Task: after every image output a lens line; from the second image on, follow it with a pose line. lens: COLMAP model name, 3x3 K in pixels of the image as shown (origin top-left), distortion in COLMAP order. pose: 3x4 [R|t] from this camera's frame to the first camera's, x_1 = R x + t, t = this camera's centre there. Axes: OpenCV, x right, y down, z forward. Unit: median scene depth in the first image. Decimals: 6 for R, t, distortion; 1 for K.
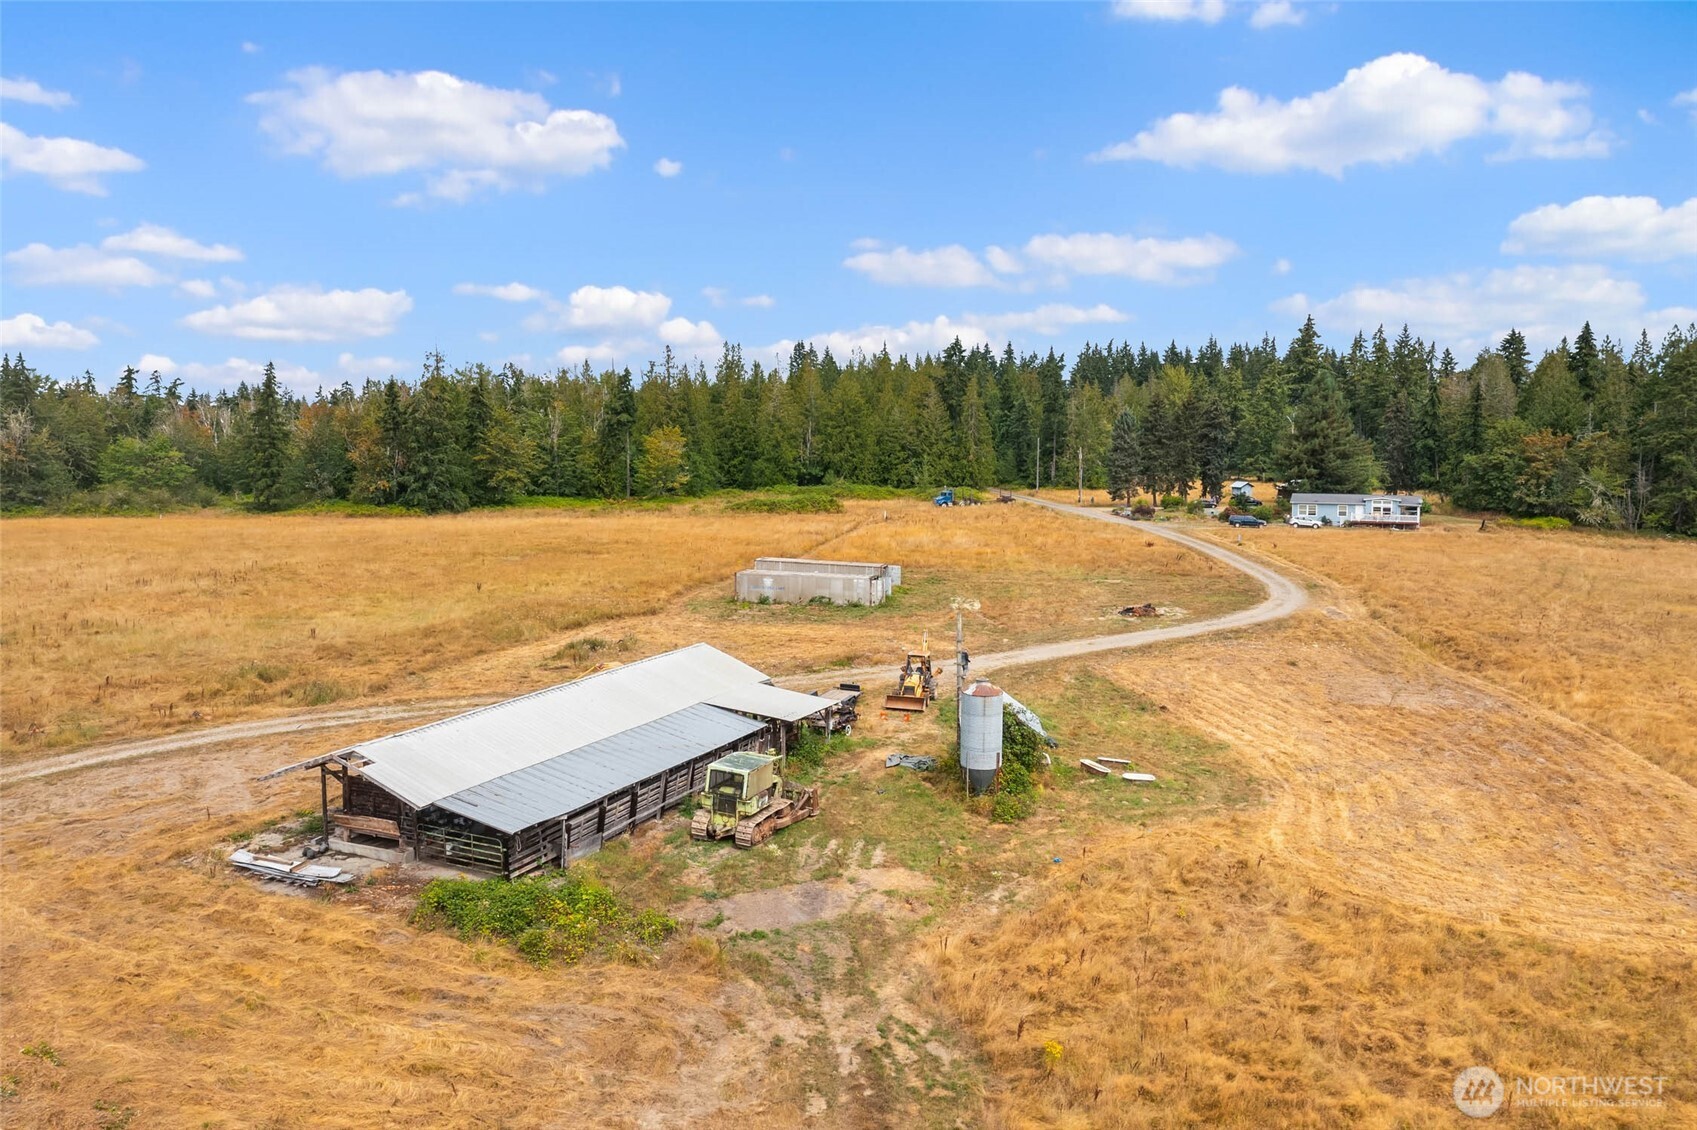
lens RADIAL K [[1406.9, 0, 846.2], [0, 1406.9, 559.1], [0, 0, 1]] dist [-0.005011, 0.004227]
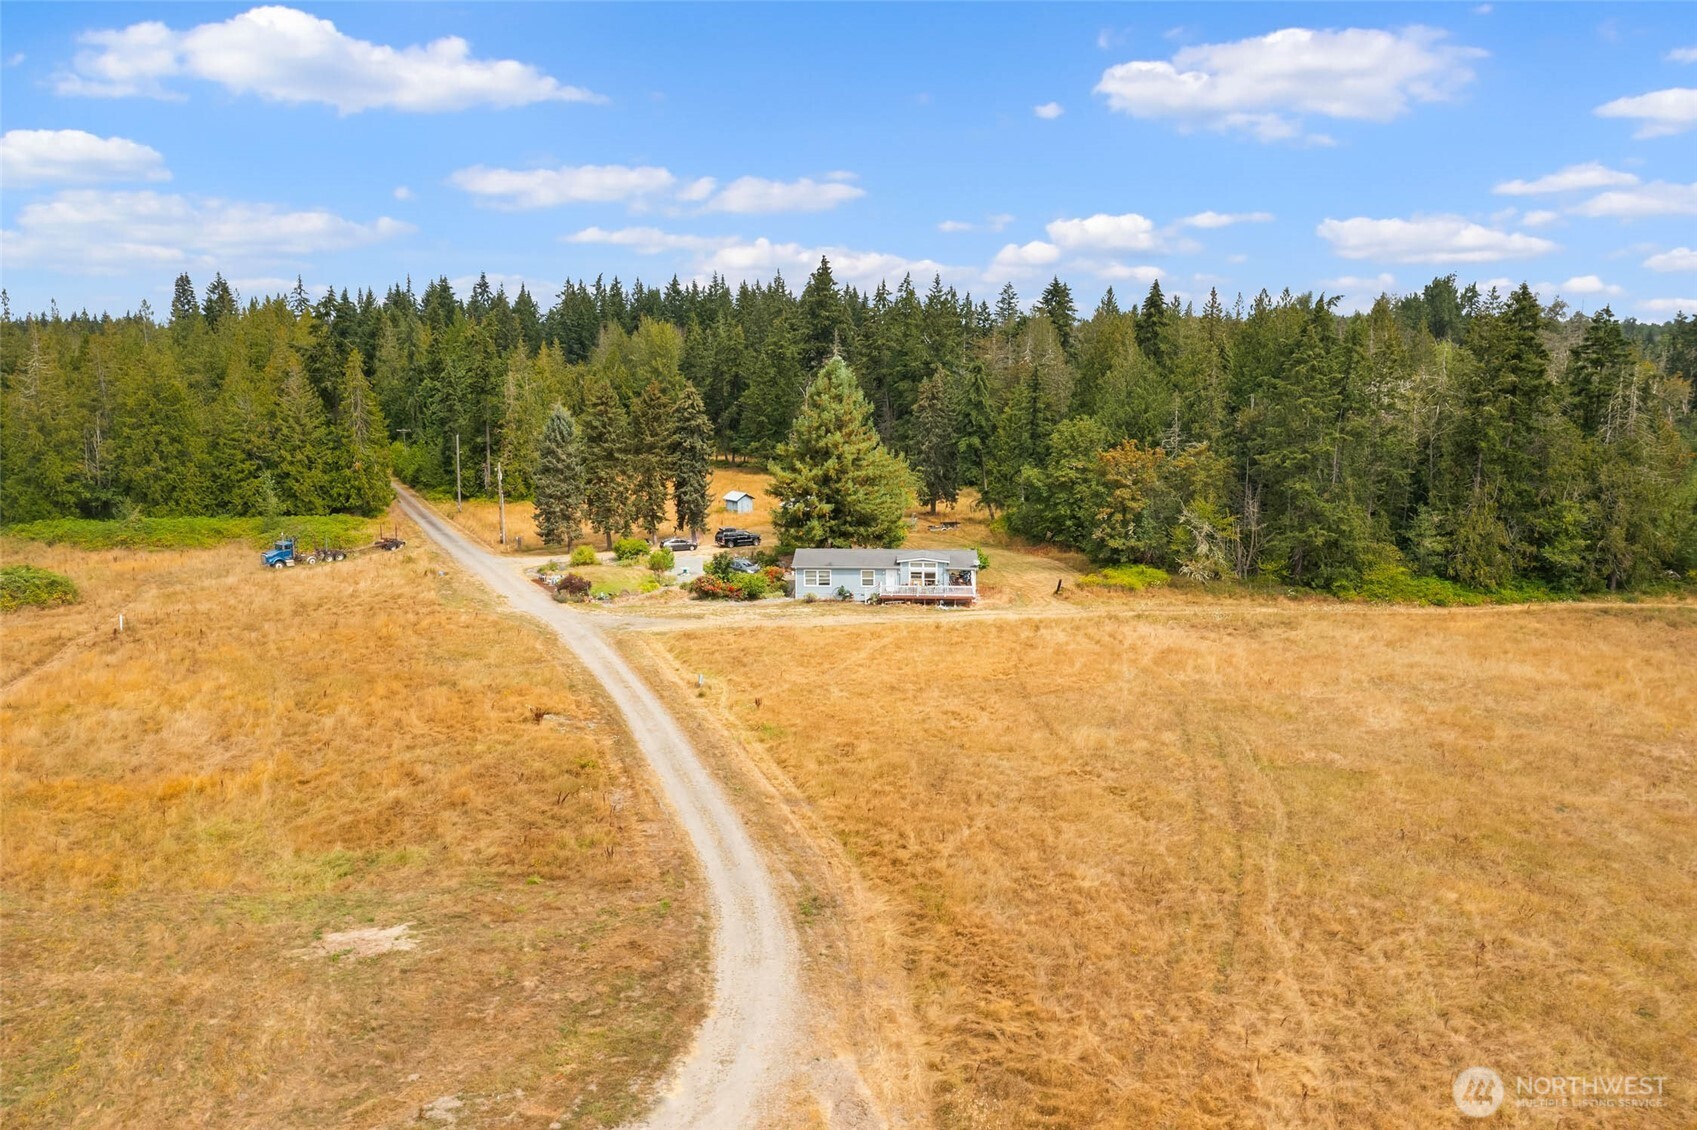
lens RADIAL K [[1406.9, 0, 846.2], [0, 1406.9, 559.1], [0, 0, 1]] dist [-0.005011, 0.004227]
pose [[0.948749, -0.053888, 0.311402, 0.117045], [0.035157, 0.997236, 0.065458, -0.074994], [-0.314068, -0.051155, 0.948021, 0.319310]]
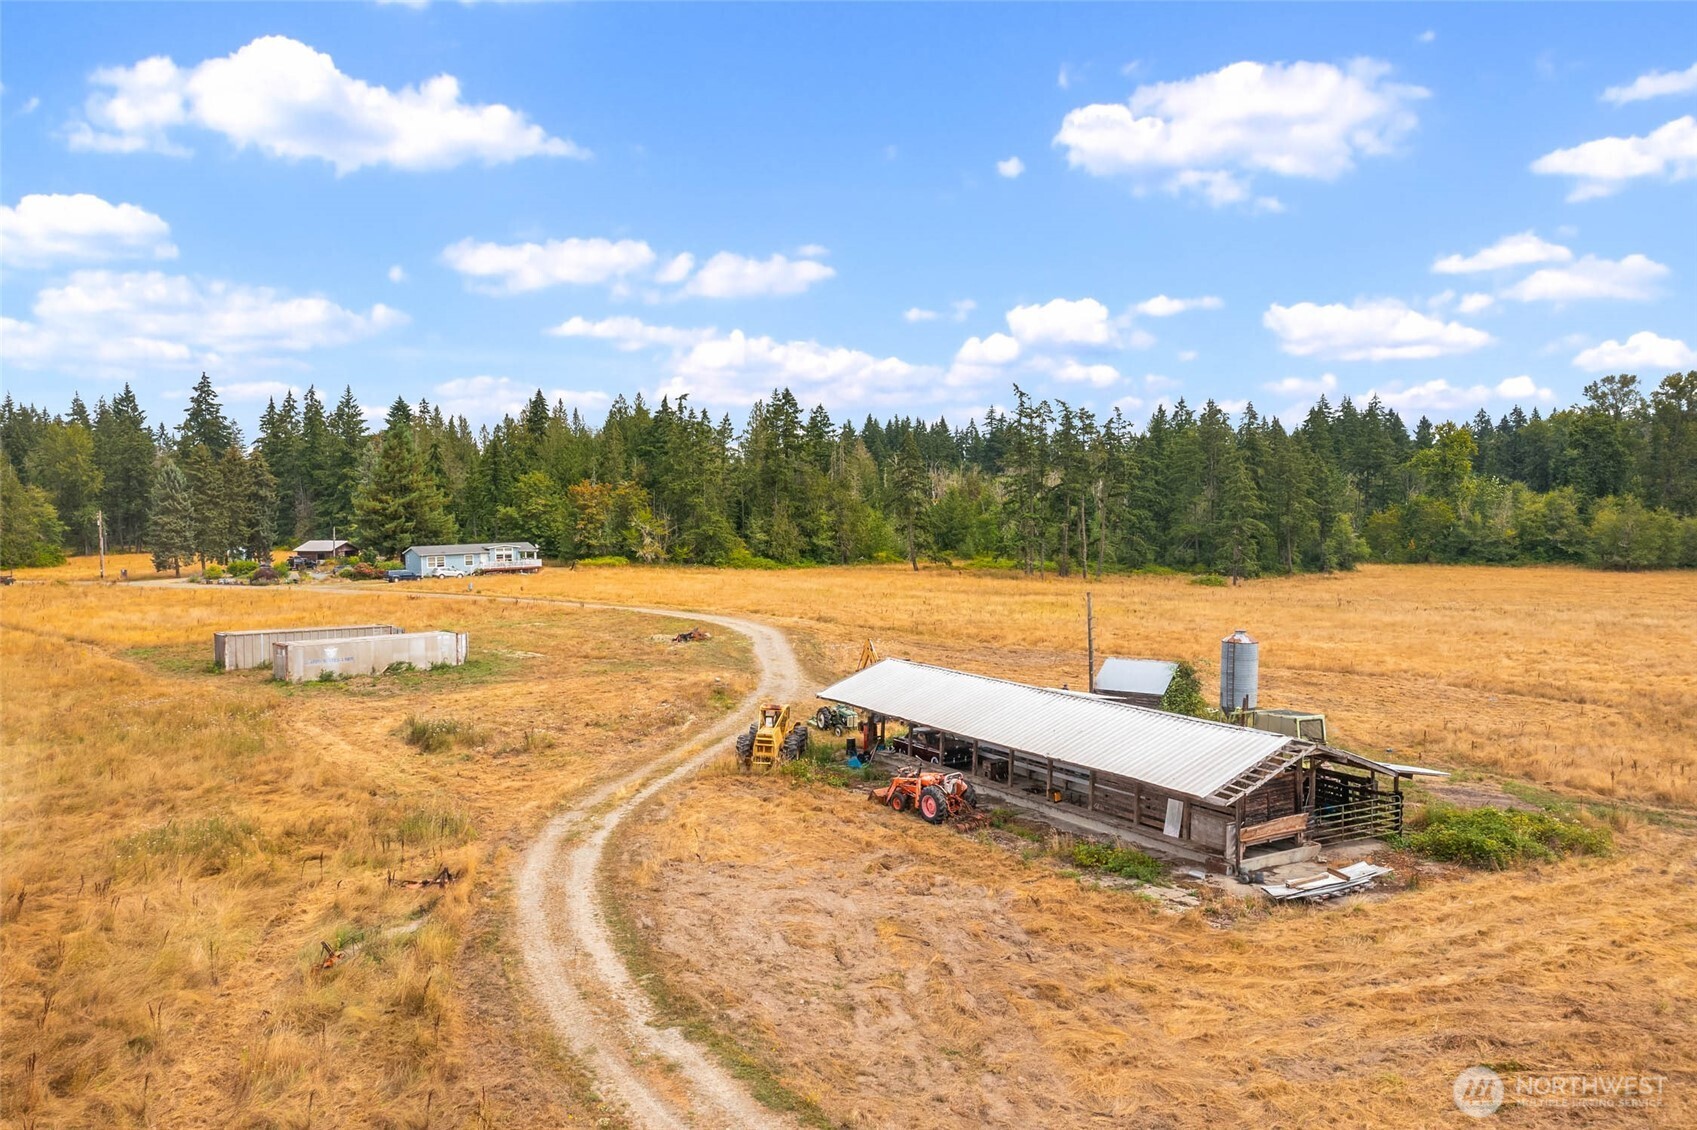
lens RADIAL K [[1406.9, 0, 846.2], [0, 1406.9, 559.1], [0, 0, 1]] dist [-0.005011, 0.004227]
pose [[0.576157, -0.054288, 0.815534, -0.272535], [0.102859, 0.994675, -0.006455, -0.000517], [-0.810841, 0.087604, 0.578673, 0.164573]]
